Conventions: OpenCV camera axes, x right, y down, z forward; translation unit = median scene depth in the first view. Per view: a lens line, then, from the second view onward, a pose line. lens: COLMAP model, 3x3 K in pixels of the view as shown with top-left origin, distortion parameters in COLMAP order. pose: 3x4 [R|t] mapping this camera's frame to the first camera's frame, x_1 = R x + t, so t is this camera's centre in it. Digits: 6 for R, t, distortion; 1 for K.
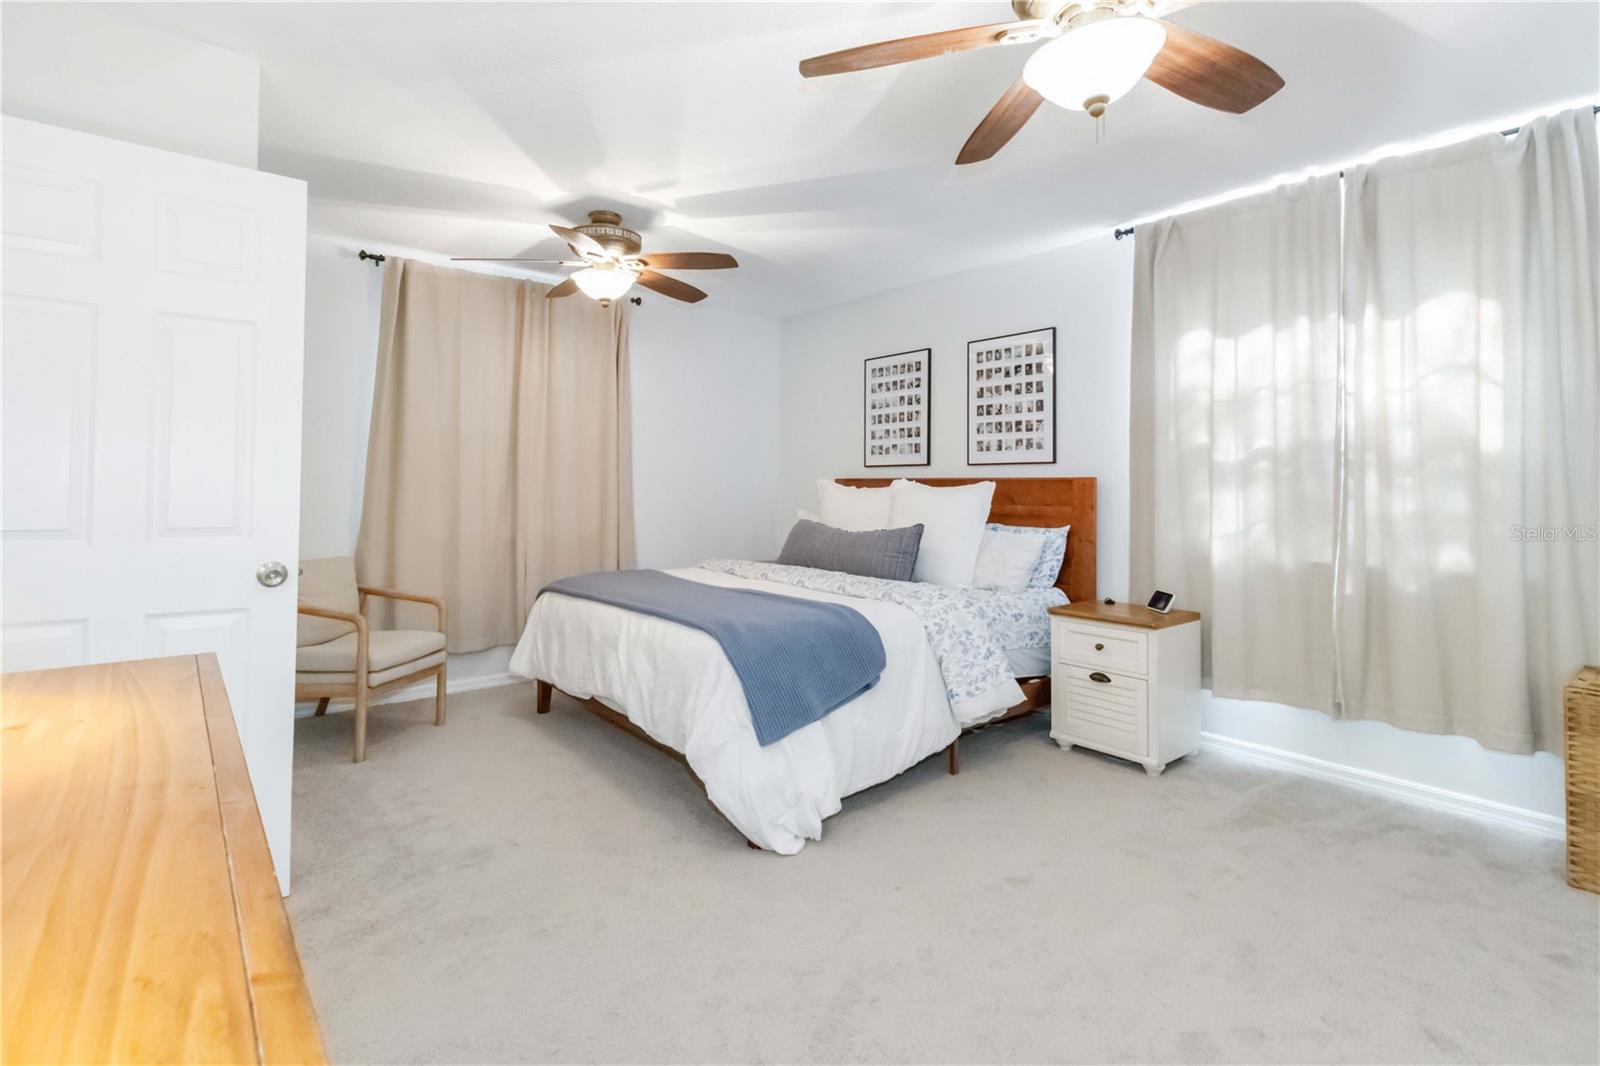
lens RADIAL K [[770.7, 0, 813.8], [0, 770.7, 505.0], [0, 0, 1]] dist [-0.001063, 0.000849]
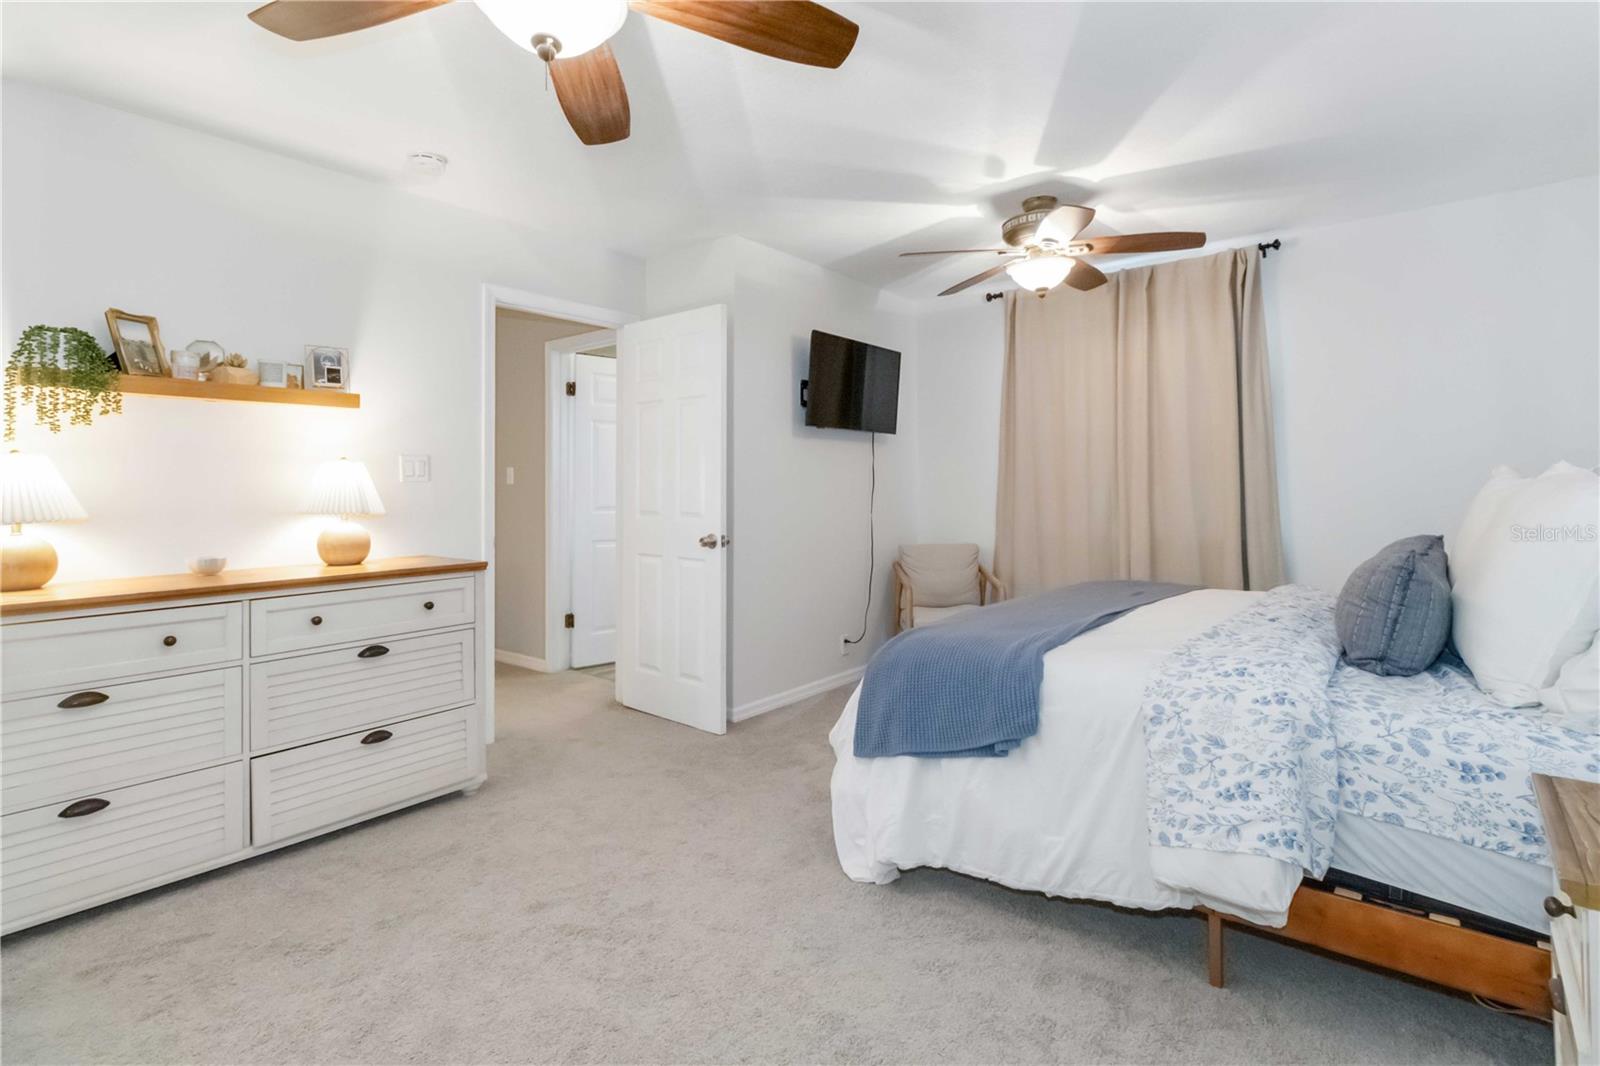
lens RADIAL K [[770.7, 0, 813.8], [0, 770.7, 505.0], [0, 0, 1]] dist [-0.001063, 0.000849]
pose [[0.196804, 0.016502, -0.980304, 0.699584], [-0.008233, 0.999851, 0.015178, -0.012658], [0.980408, 0.005083, 0.196911, 0.611707]]
